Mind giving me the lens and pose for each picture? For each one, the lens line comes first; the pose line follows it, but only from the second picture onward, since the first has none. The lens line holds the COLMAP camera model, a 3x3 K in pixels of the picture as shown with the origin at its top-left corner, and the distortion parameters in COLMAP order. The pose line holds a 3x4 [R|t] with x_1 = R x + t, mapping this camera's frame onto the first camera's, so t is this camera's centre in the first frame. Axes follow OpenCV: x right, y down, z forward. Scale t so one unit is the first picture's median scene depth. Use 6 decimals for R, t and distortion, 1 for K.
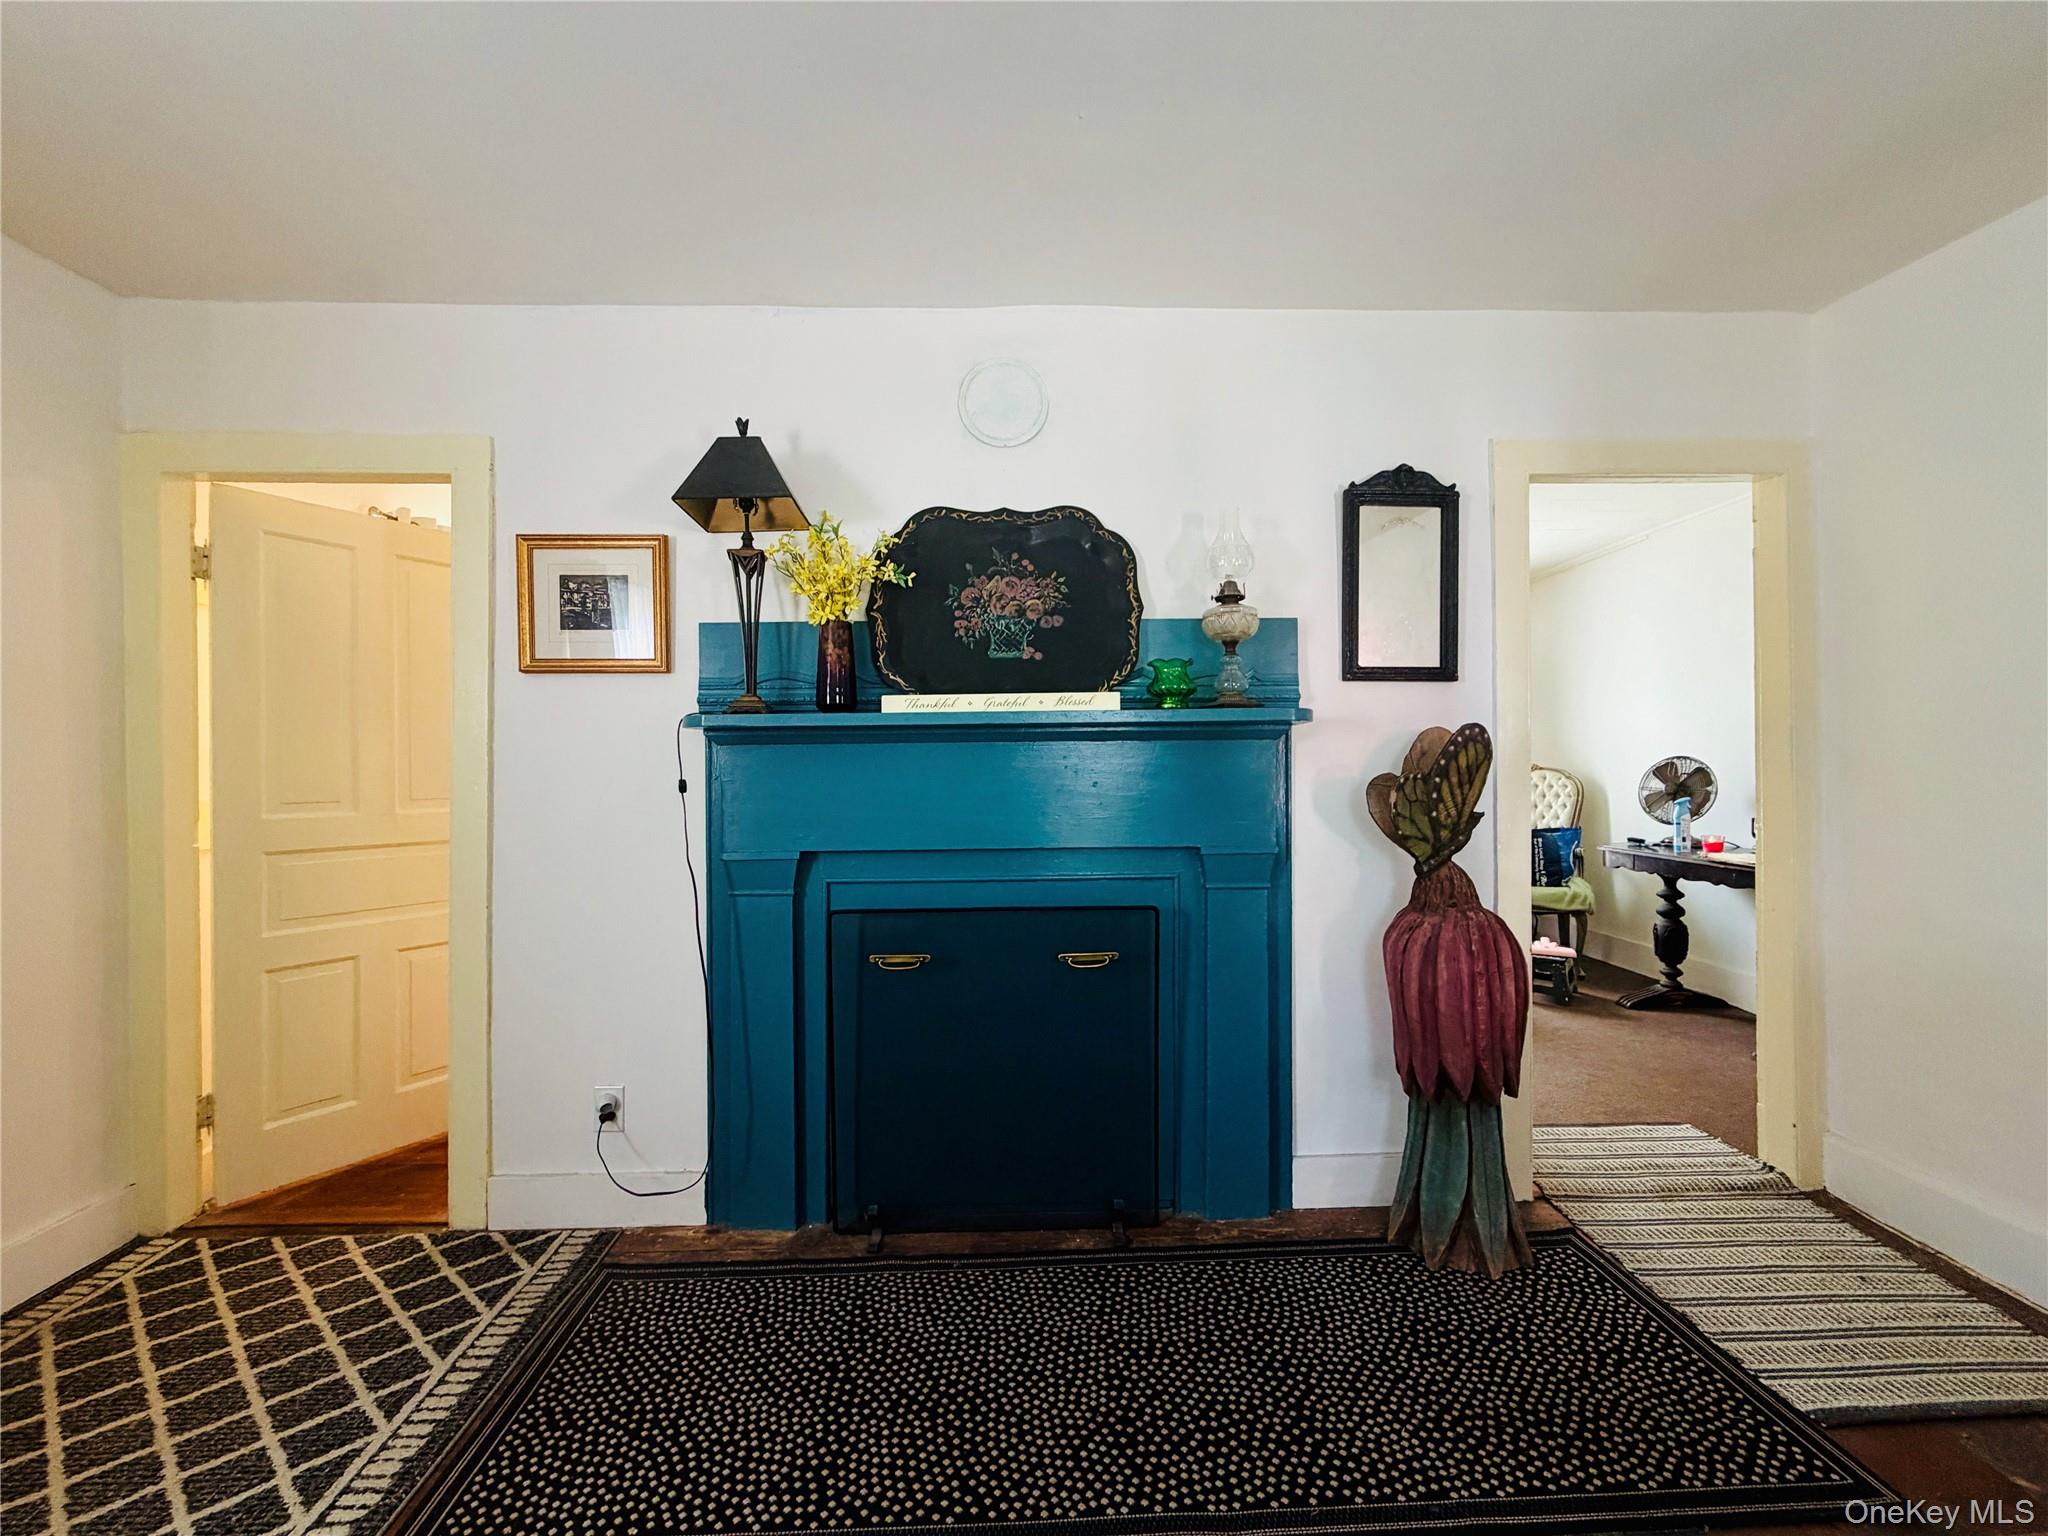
lens RADIAL K [[801.2, 0, 1017.7], [0, 801.2, 777.2], [0, 0, 1]] dist [-0.006049, 0.000105]
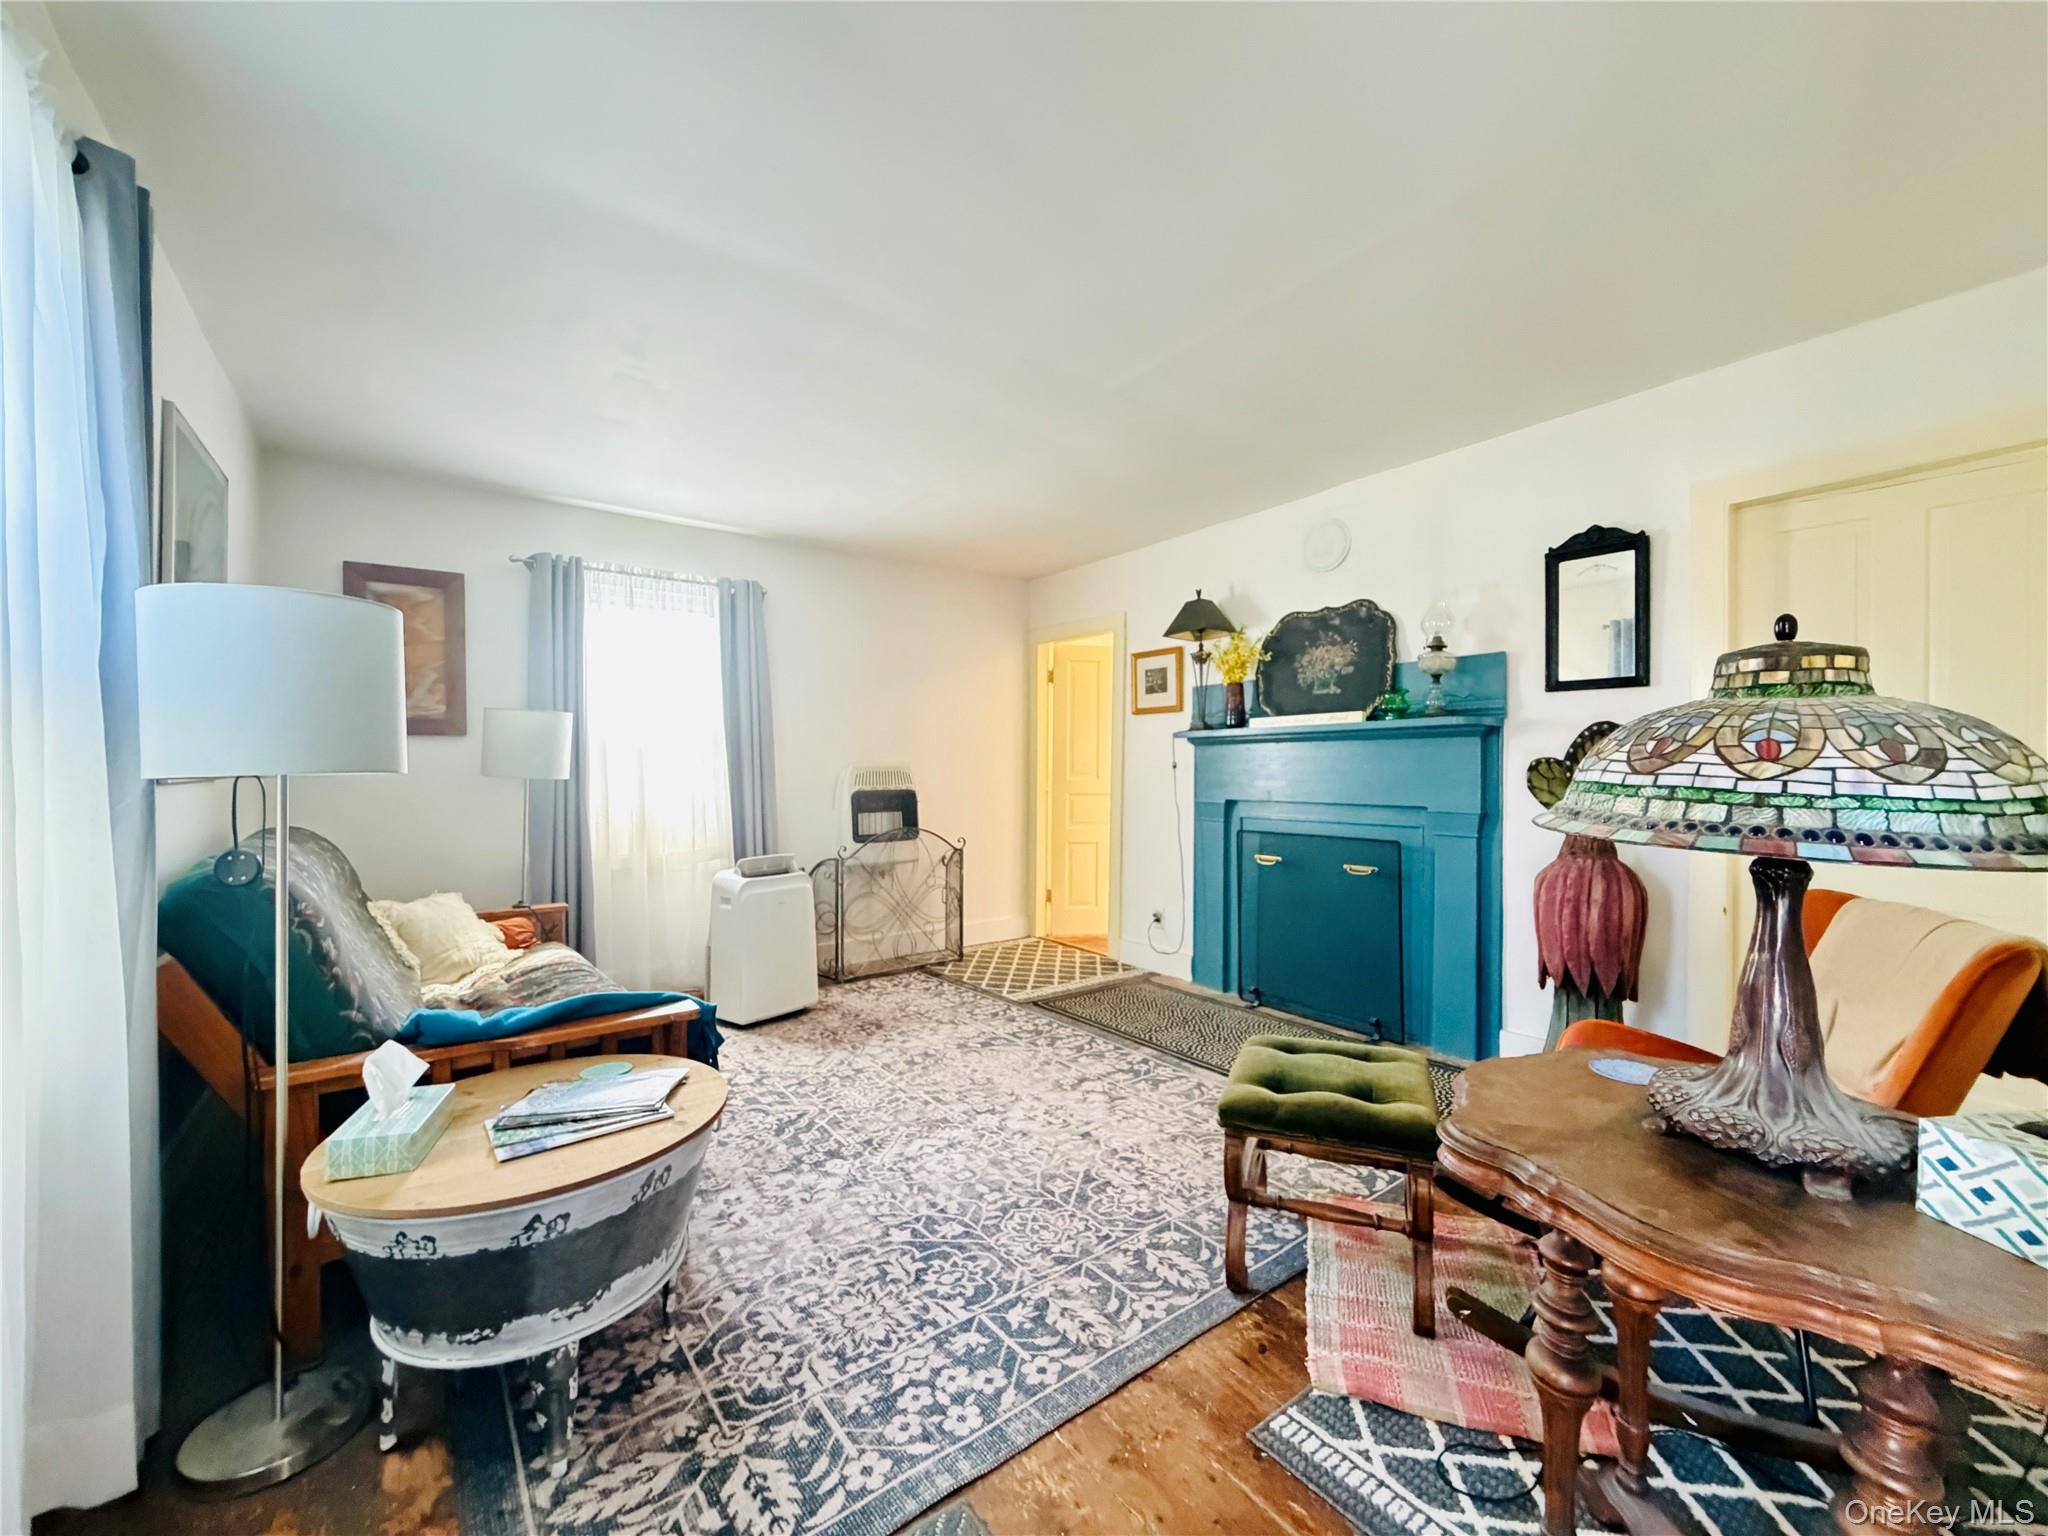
lens RADIAL K [[815.1, 0, 1018.5], [0, 815.1, 767.3], [0, 0, 1]] dist [0.000114, 0.000201]
pose [[0.560566, 0.006603, -0.828084, 1.092818], [-0.016477, 0.999859, -0.003182, 0.028263], [0.827946, 0.015428, 0.560595, -0.544493]]
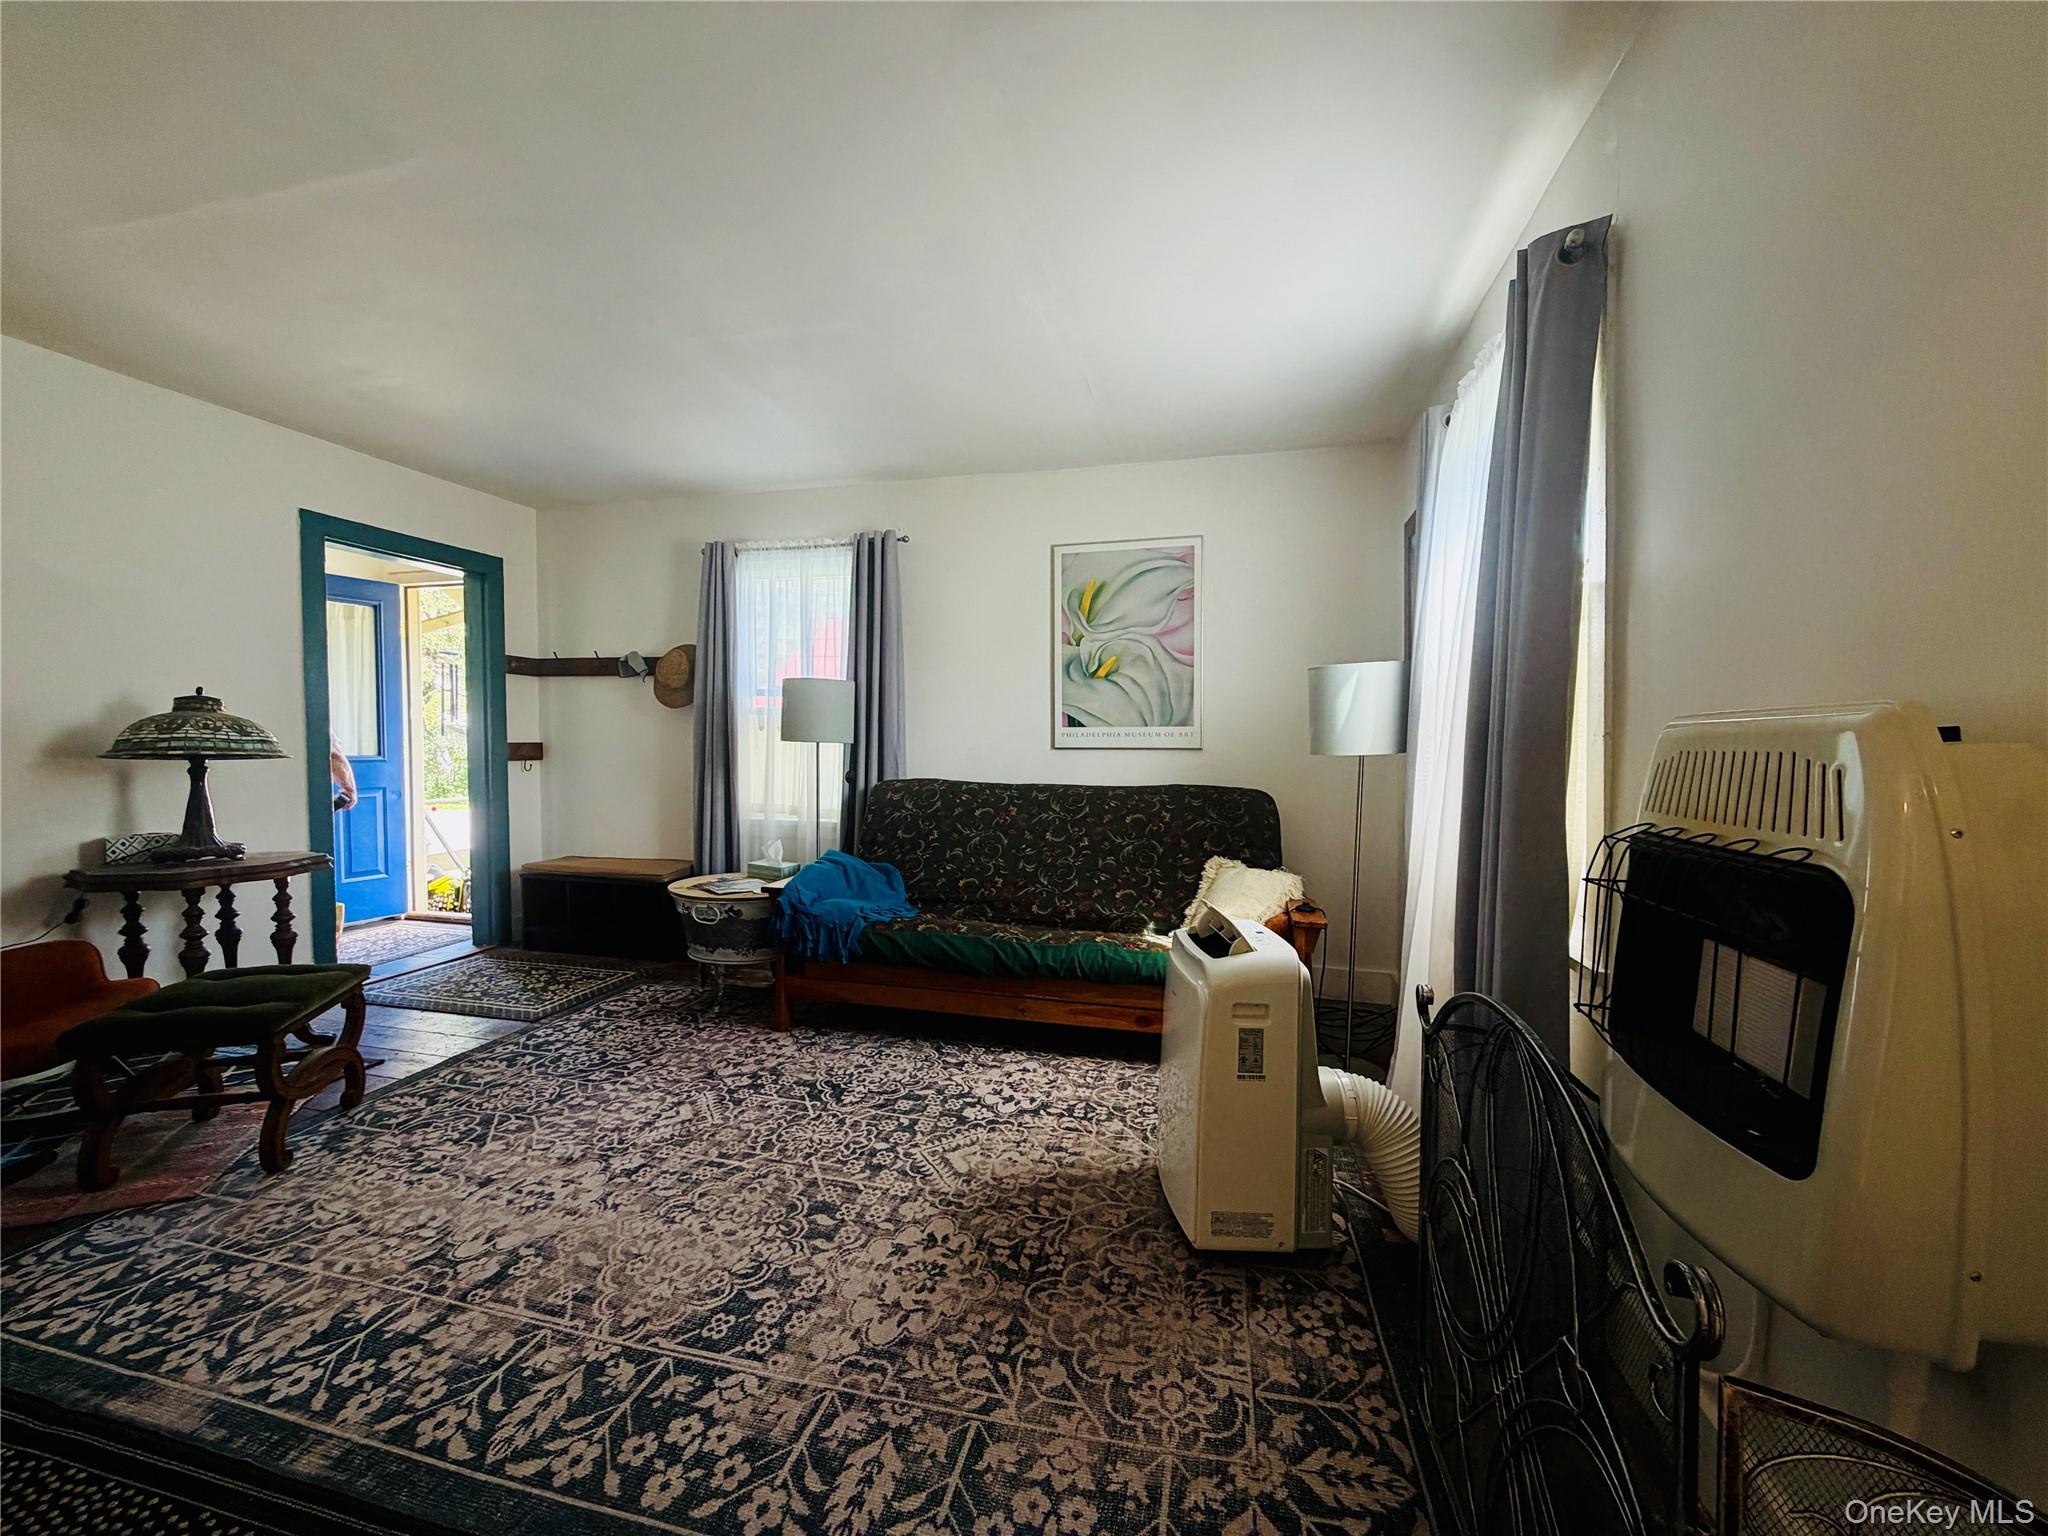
lens RADIAL K [[815.1, 0, 1018.5], [0, 815.1, 767.3], [0, 0, 1]] dist [0.000114, 0.000201]
pose [[-0.957568, -0.004765, 0.288168, -0.760452], [0.008230, 0.999003, 0.043867, 0.022454], [-0.288089, 0.044378, -0.956575, 0.970293]]
